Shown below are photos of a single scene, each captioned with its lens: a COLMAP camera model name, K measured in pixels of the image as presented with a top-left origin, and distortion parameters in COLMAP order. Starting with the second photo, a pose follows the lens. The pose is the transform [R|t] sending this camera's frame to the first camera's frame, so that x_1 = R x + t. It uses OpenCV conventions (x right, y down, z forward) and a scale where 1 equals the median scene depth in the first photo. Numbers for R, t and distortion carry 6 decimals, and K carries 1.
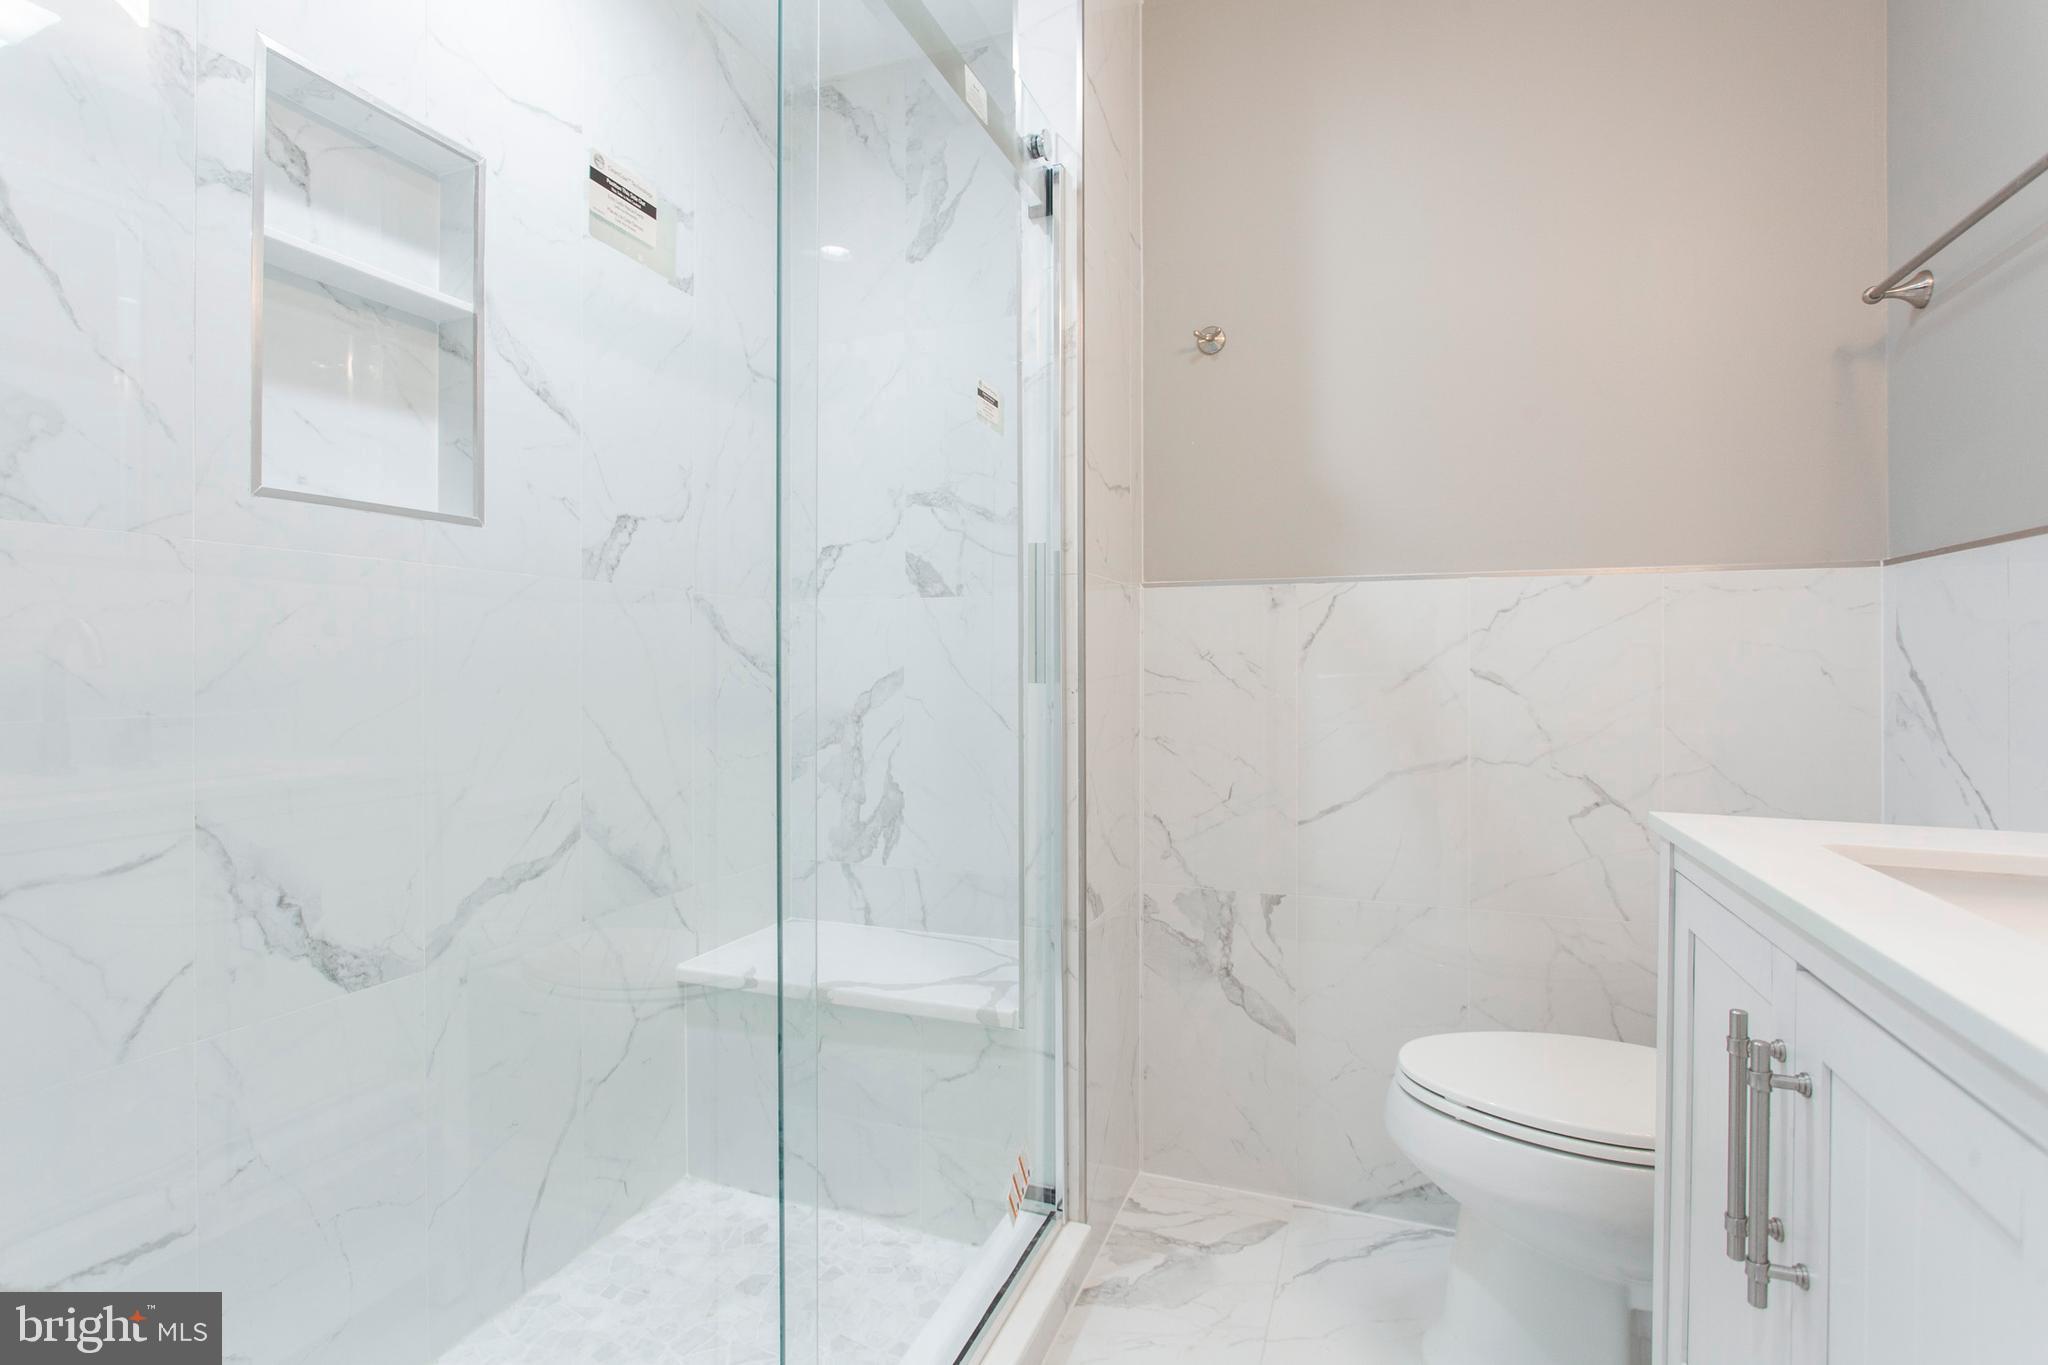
lens RADIAL K [[1004.0, 0, 1014.1], [0, 1004.0, 678.8], [0, 0, 1]] dist [-0.019707, 0.007861]
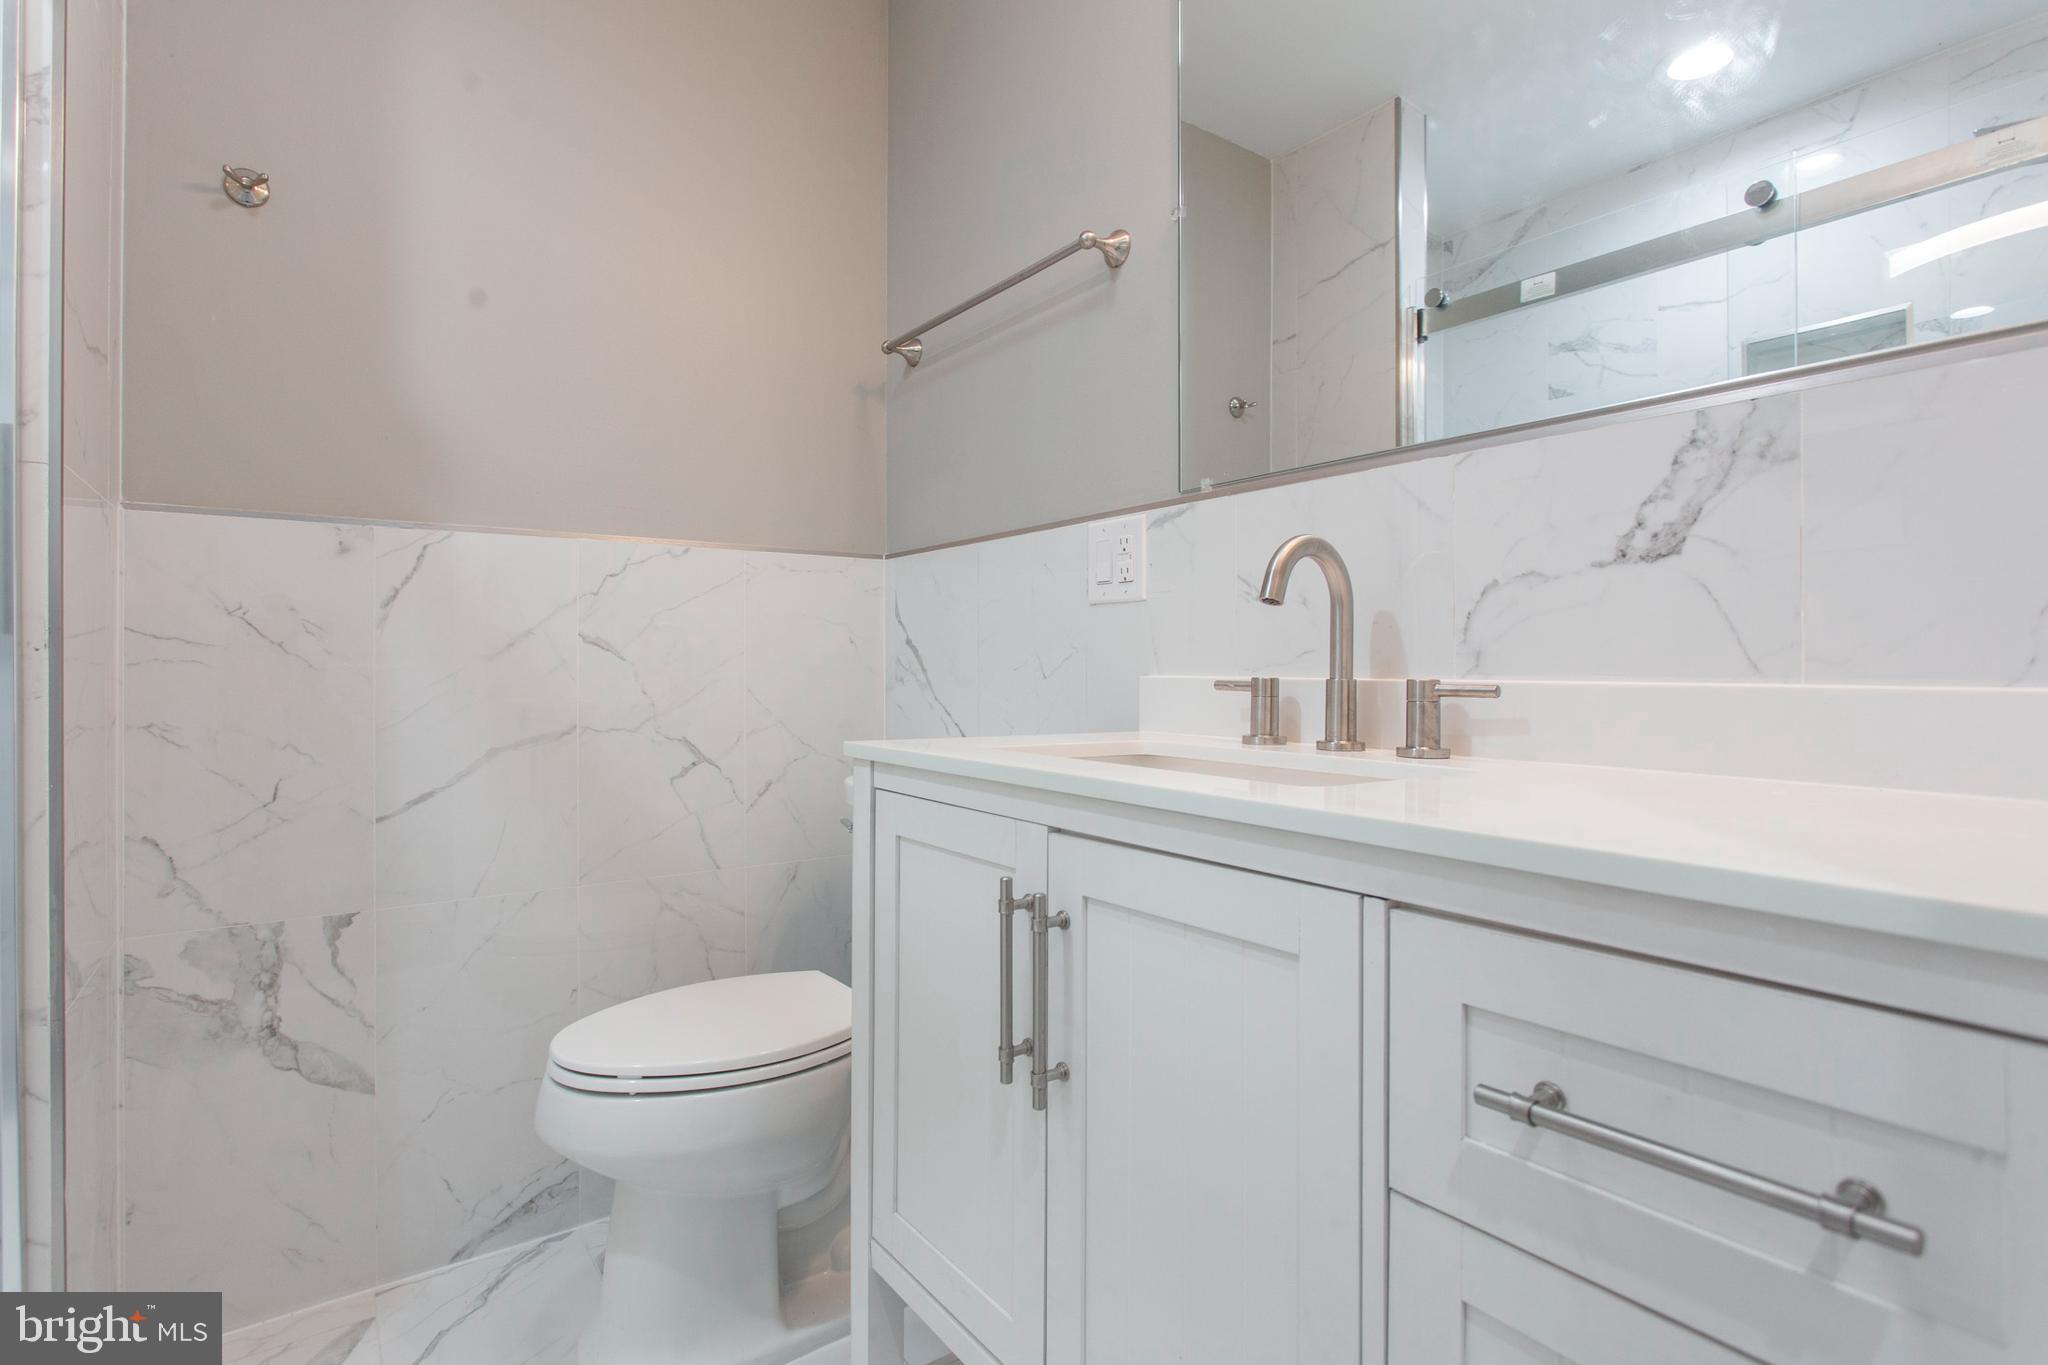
lens RADIAL K [[1004.0, 0, 1019.8], [0, 1004.0, 668.4], [0, 0, 1]] dist [-0.019707, 0.007861]
pose [[0.549217, -0.004318, 0.835669, -0.108973], [0.014518, 0.999885, -0.004375, 0.032493], [-0.835554, 0.014535, 0.549217, 0.118443]]
